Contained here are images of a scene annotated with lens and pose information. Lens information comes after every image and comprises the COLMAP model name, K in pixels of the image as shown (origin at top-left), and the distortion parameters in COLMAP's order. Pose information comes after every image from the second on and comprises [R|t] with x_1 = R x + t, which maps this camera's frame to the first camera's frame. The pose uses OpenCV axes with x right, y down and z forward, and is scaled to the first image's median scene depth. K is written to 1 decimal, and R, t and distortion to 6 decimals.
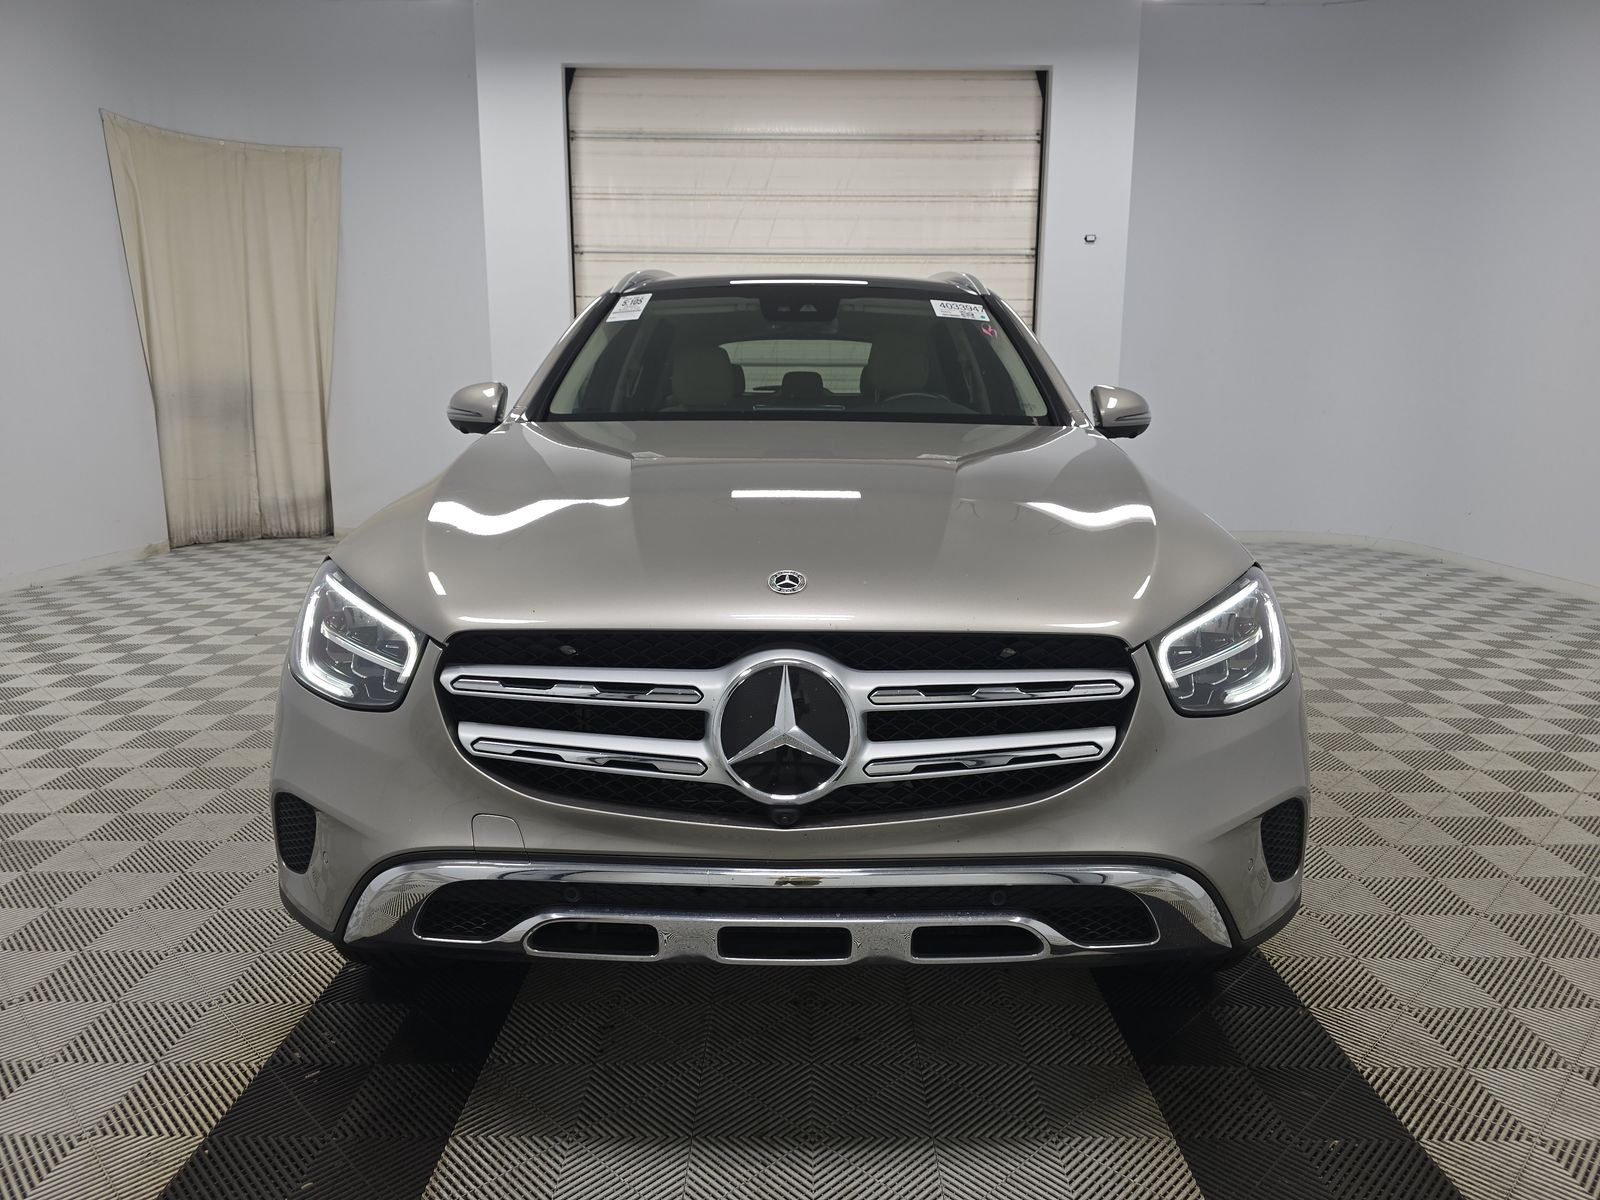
lens RADIAL K [[1082.8, 0, 800.0], [0, 1082.8, 600.0], [0, 0, 1]] dist [0.039672, -0.028957]
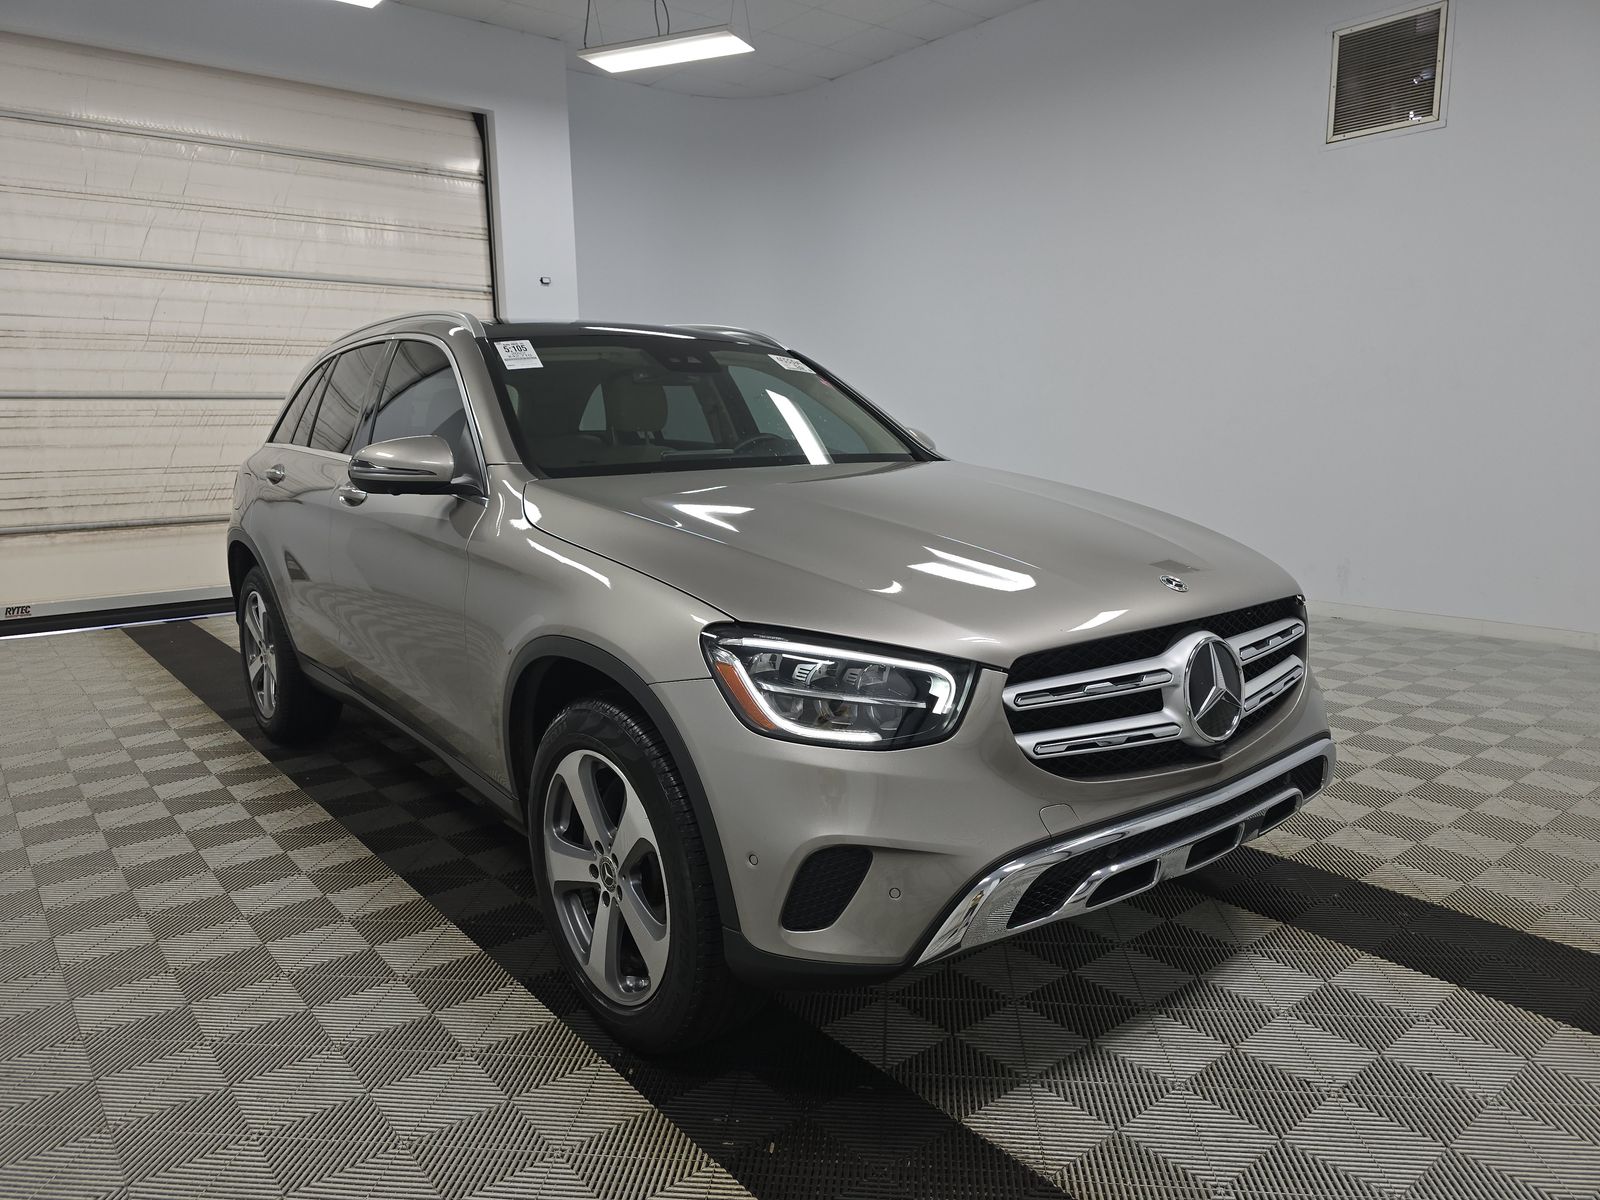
lens RADIAL K [[1082.8, 0, 800.0], [0, 1082.8, 600.0], [0, 0, 1]] dist [0.039672, -0.028957]
pose [[0.774204, -0.119581, 0.621537, -0.233938], [0.134138, 0.990684, 0.023518, -0.017439], [-0.618559, 0.065164, 0.783032, 0.043724]]
